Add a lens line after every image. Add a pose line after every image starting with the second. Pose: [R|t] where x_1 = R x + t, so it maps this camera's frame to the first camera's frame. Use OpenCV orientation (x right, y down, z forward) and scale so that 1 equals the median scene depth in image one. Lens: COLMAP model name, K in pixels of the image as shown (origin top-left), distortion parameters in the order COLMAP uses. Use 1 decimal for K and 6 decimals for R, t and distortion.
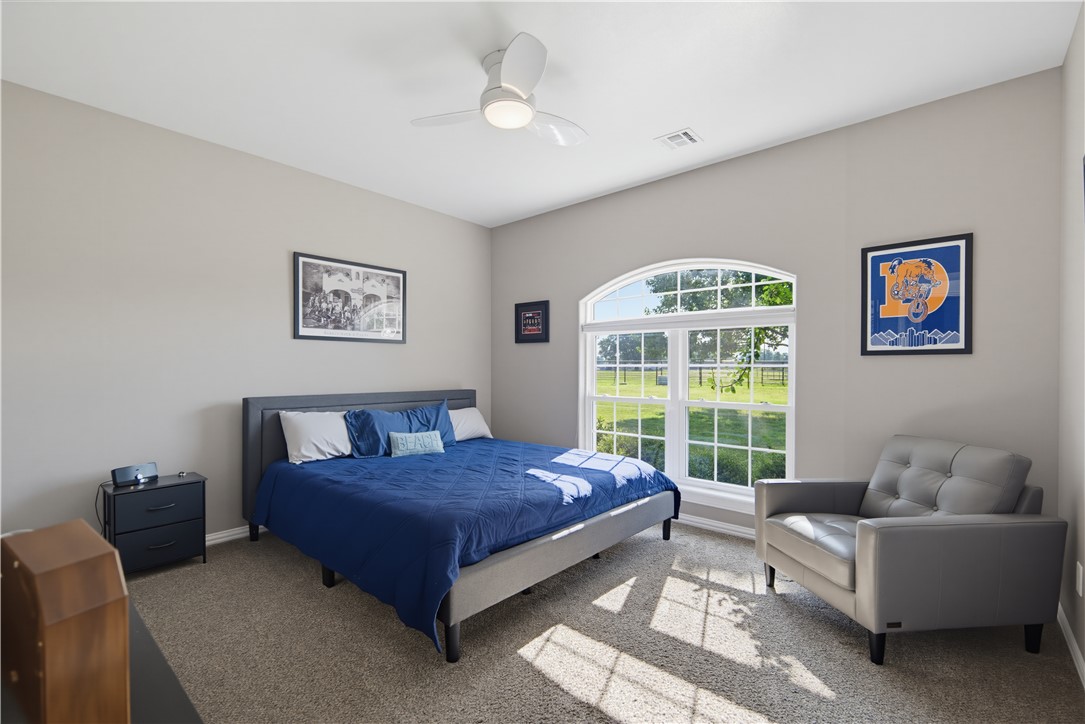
lens RADIAL K [[485.8, 0, 538.1], [0, 485.8, 368.6], [0, 0, 1]] dist [0.016941, -0.004420]
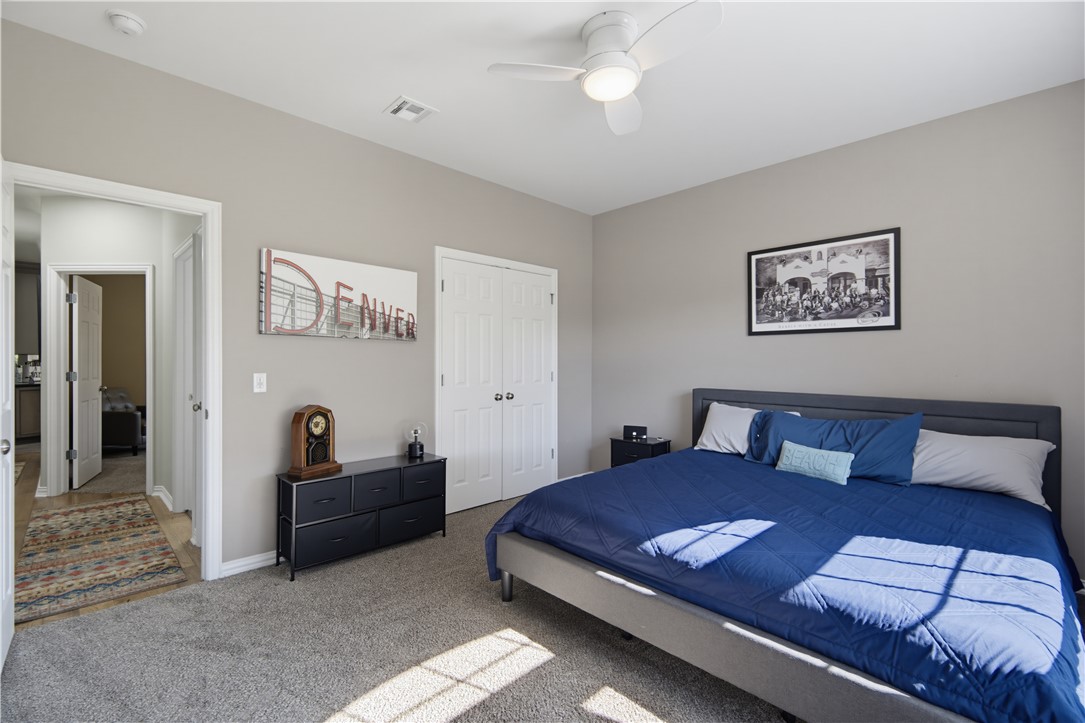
lens RADIAL K [[485.8, 0, 538.7], [0, 485.8, 359.3], [0, 0, 1]] dist [0.016941, -0.004420]
pose [[-0.087265, -0.003783, -0.996178, 0.552399], [-0.001569, 0.999992, -0.003660, -0.006189], [0.996184, 0.001244, -0.087270, 0.620920]]
